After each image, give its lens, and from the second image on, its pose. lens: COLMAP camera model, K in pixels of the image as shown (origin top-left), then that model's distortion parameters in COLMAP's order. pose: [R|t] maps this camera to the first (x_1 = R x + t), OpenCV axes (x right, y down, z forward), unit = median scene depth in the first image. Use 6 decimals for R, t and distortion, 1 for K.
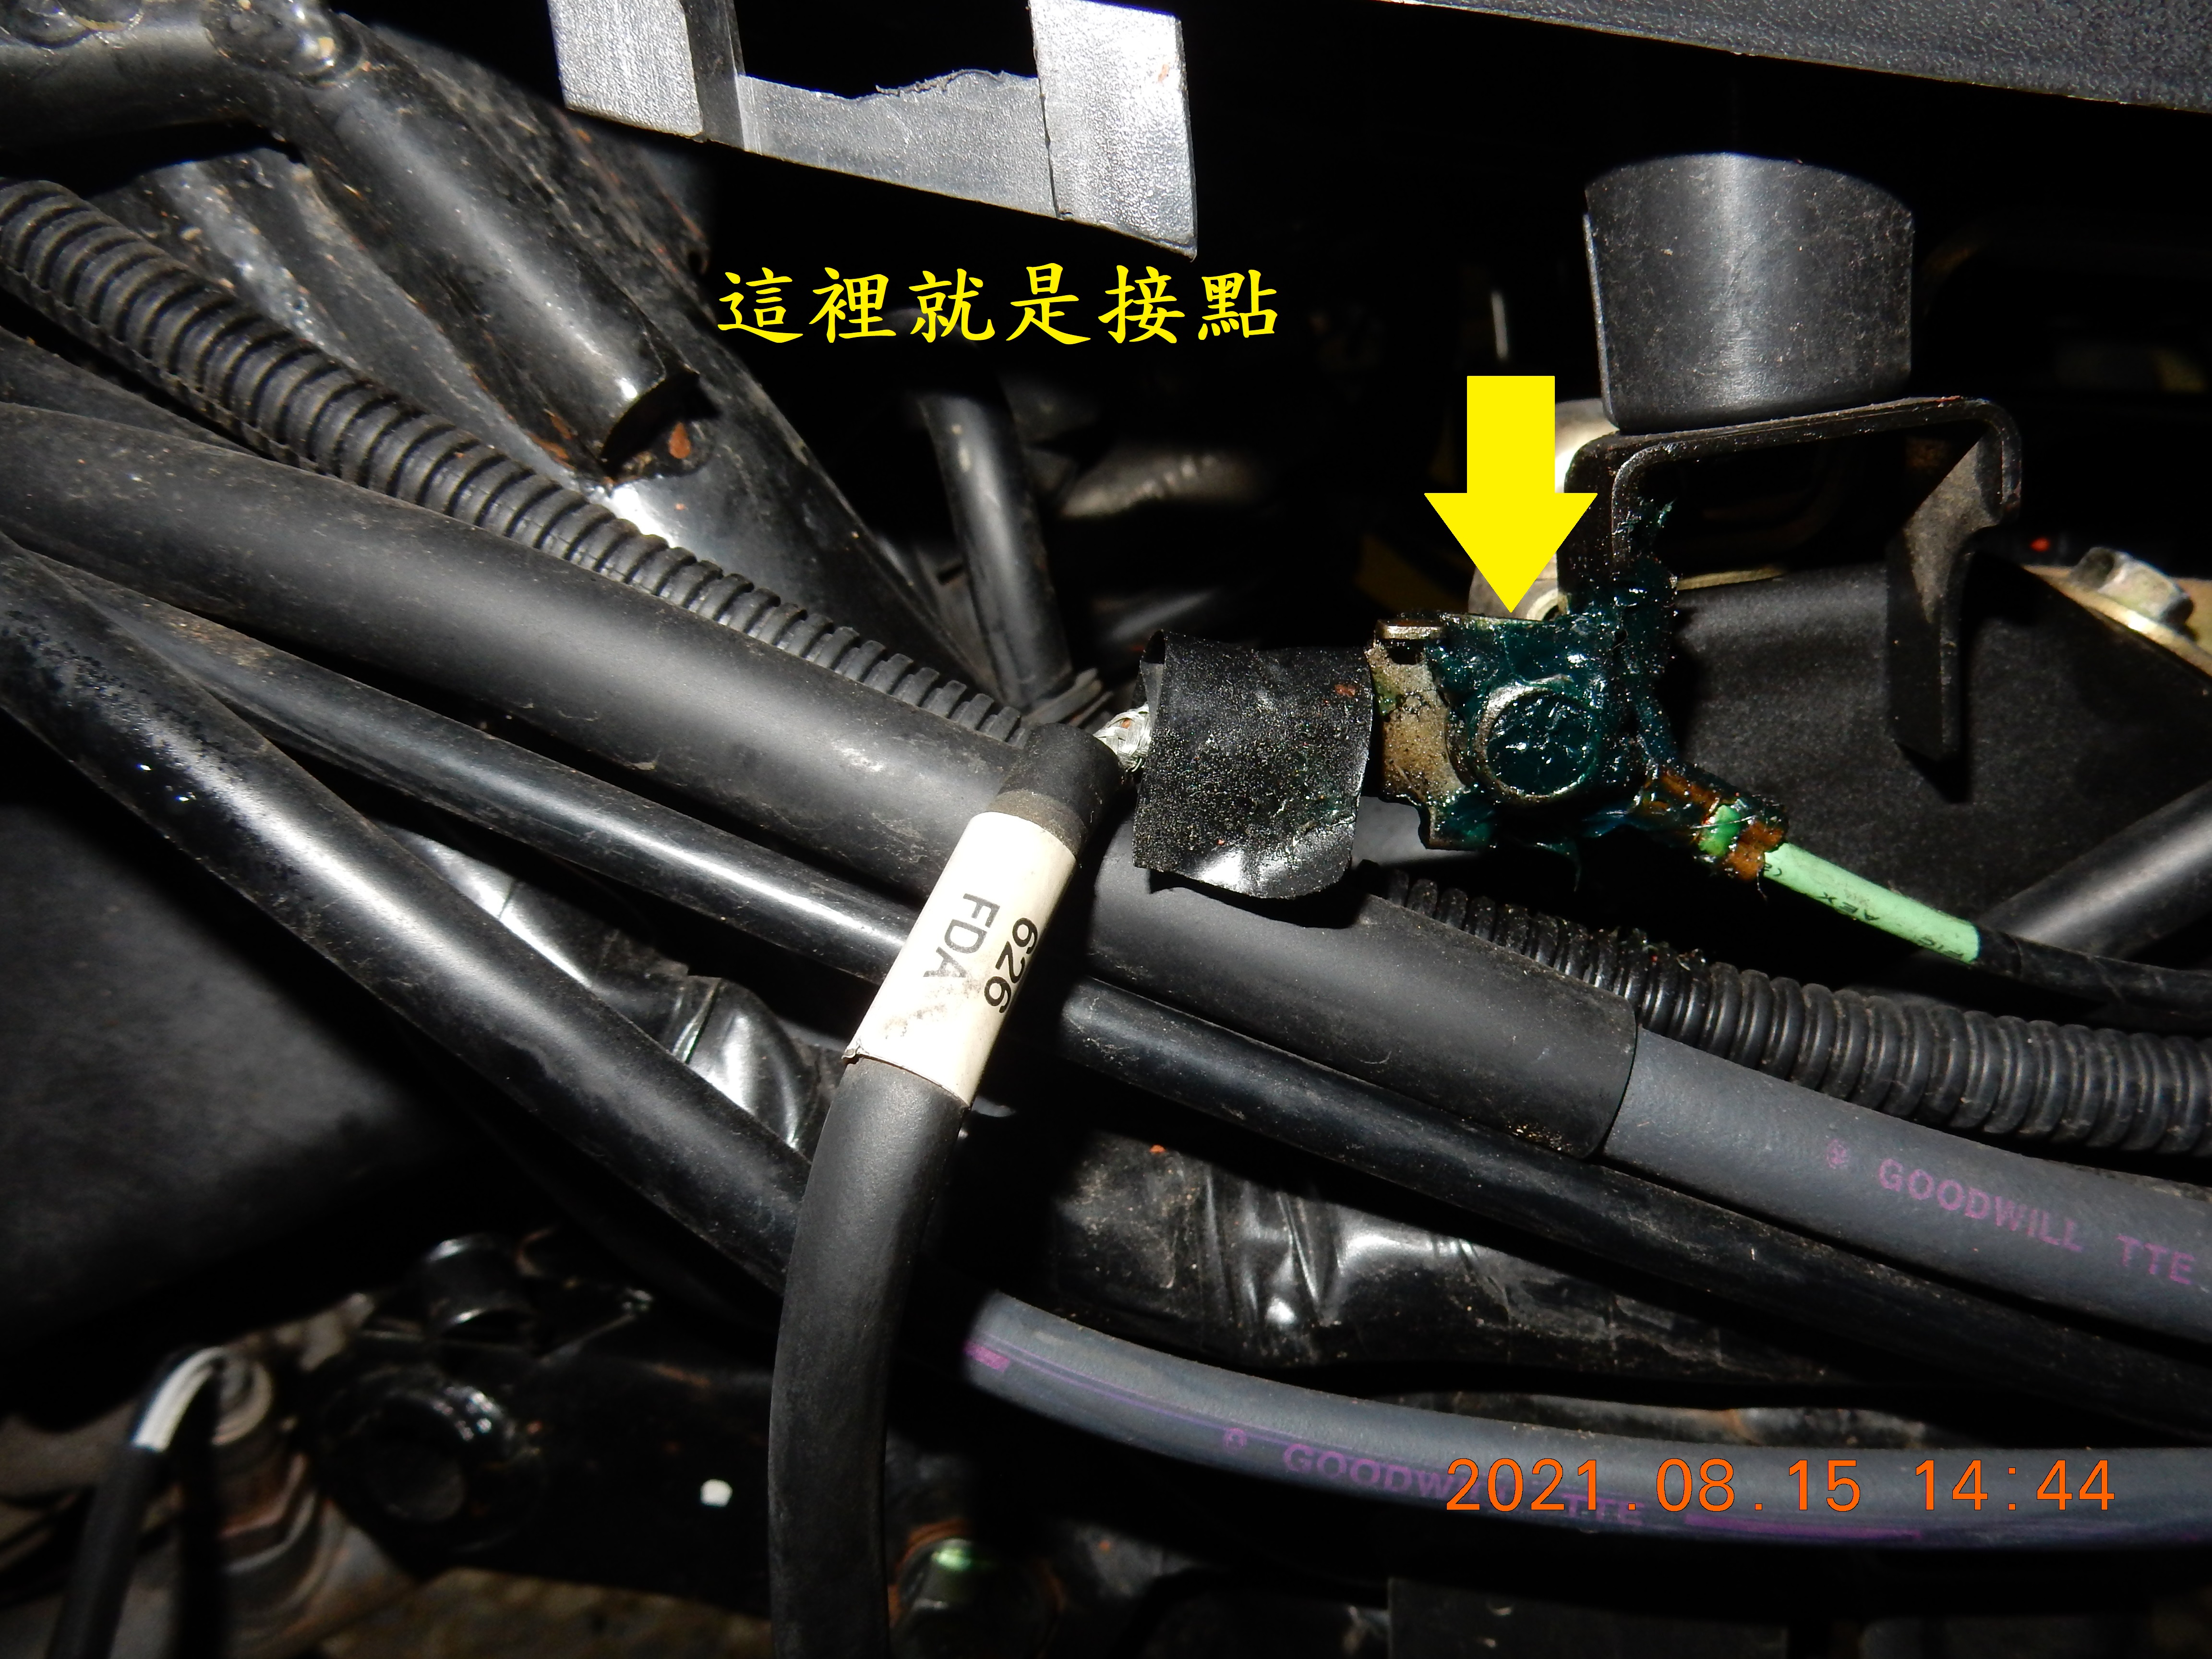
lens RADIAL K [[1636.3, 0, 1099.9], [0, 1636.3, 835.7], [0, 0, 1]] dist [0.019934, -0.020700]
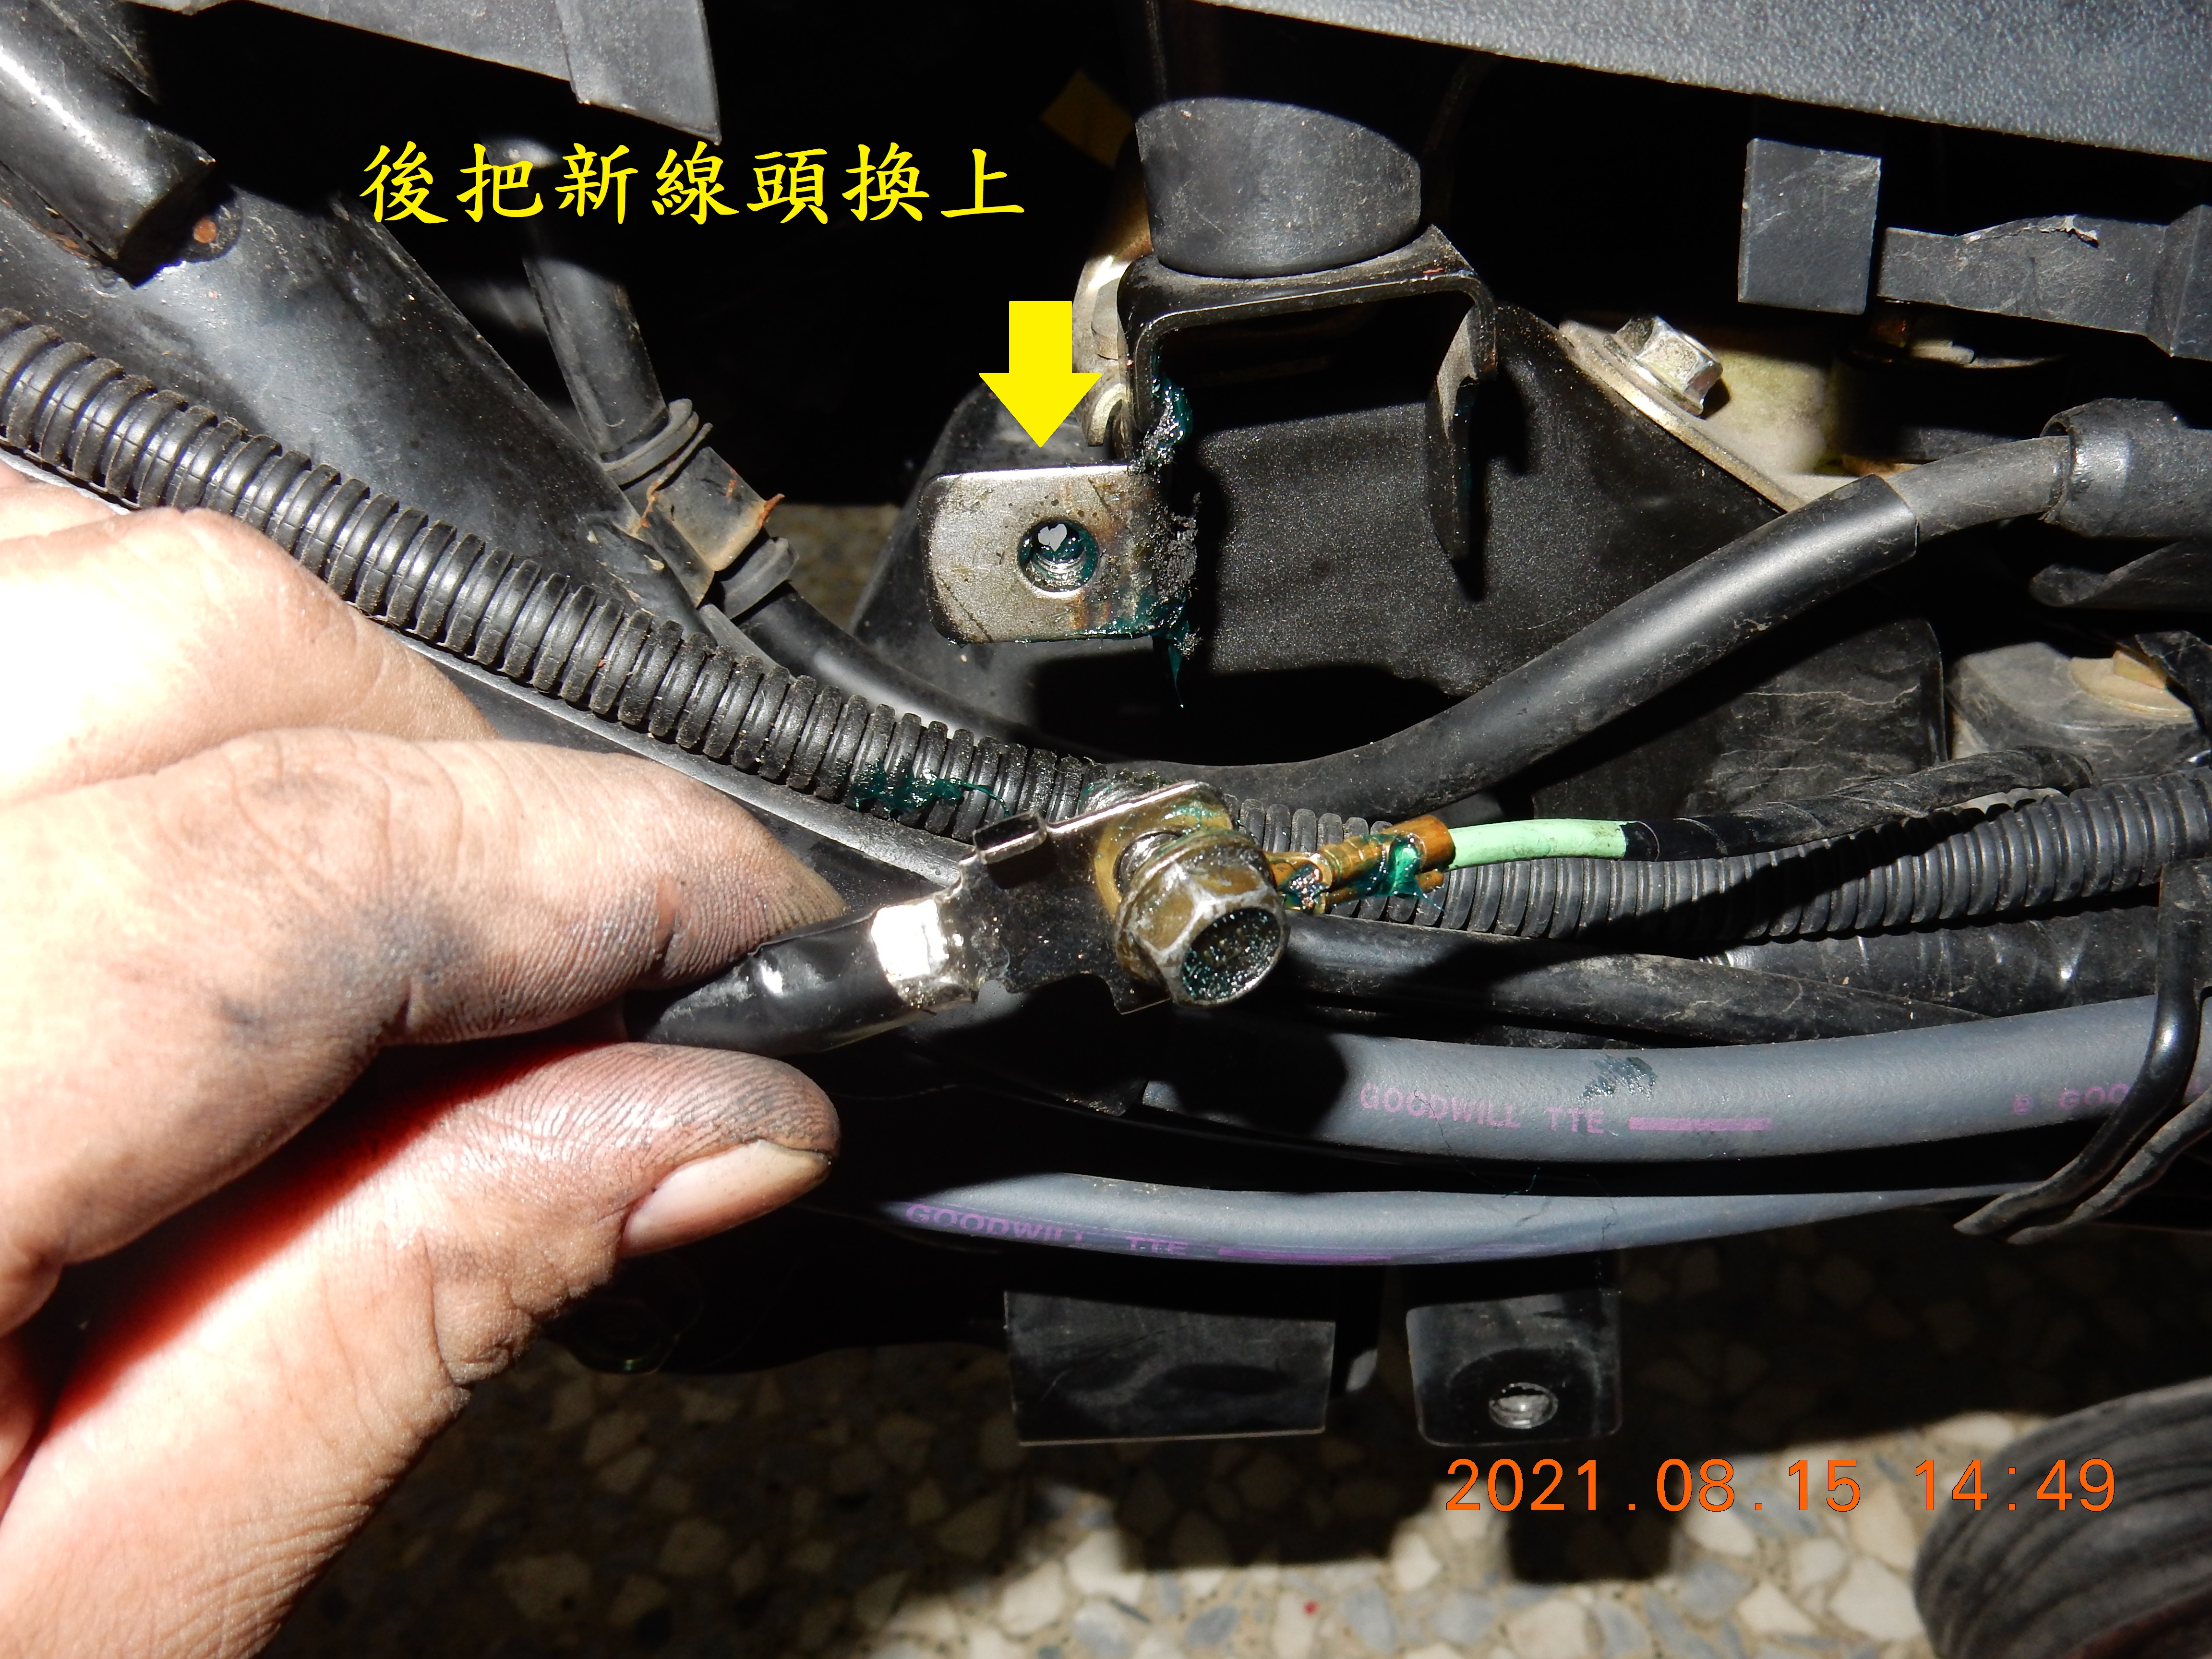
lens RADIAL K [[1947.4, 0, 1100.7], [0, 1947.4, 849.8], [0, 0, 1]] dist [0.006056, -0.003999]
pose [[0.988777, -0.056882, 0.138146, 0.085356], [0.016425, 0.960466, 0.277914, -0.224725], [-0.148493, -0.272526, 0.950621, -0.258288]]
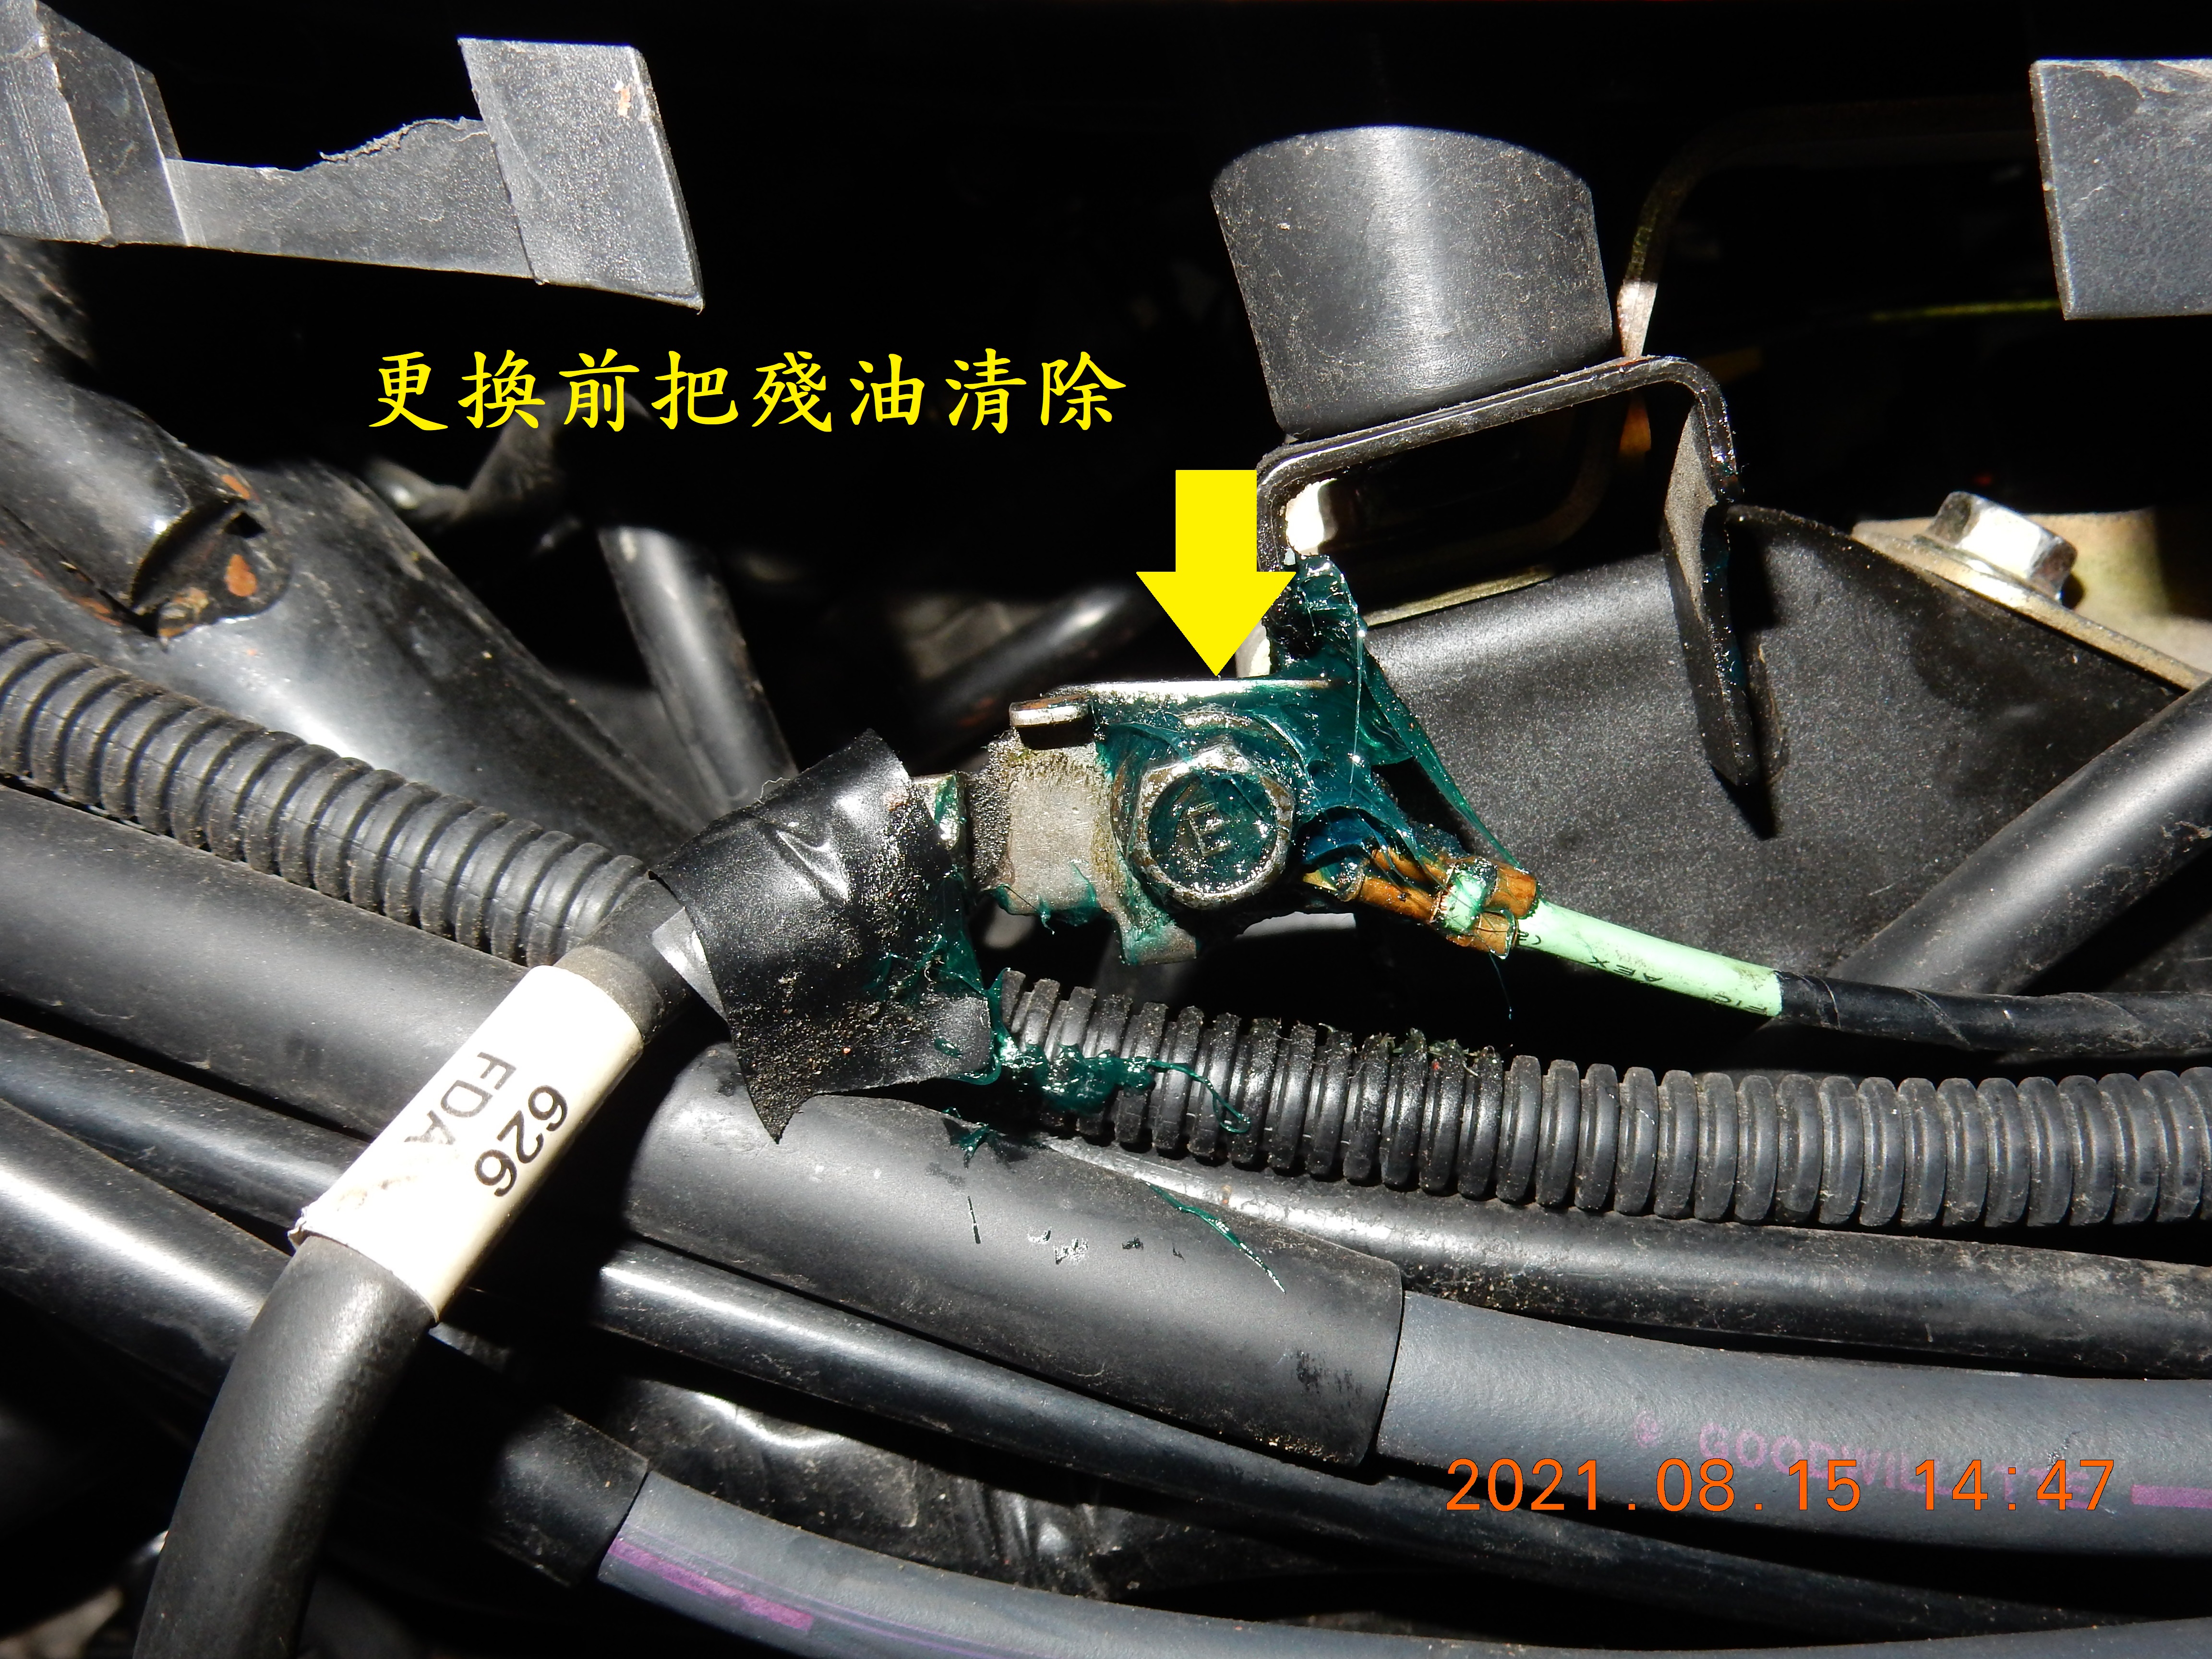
lens RADIAL K [[1947.4, 0, 1108.5], [0, 1947.4, 852.9], [0, 0, 1]] dist [0.006056, -0.003999]
pose [[0.992541, -0.119607, -0.023611, 0.216786], [0.118967, 0.992535, -0.026856, -0.022842], [0.026647, 0.023847, 0.999360, 0.019063]]
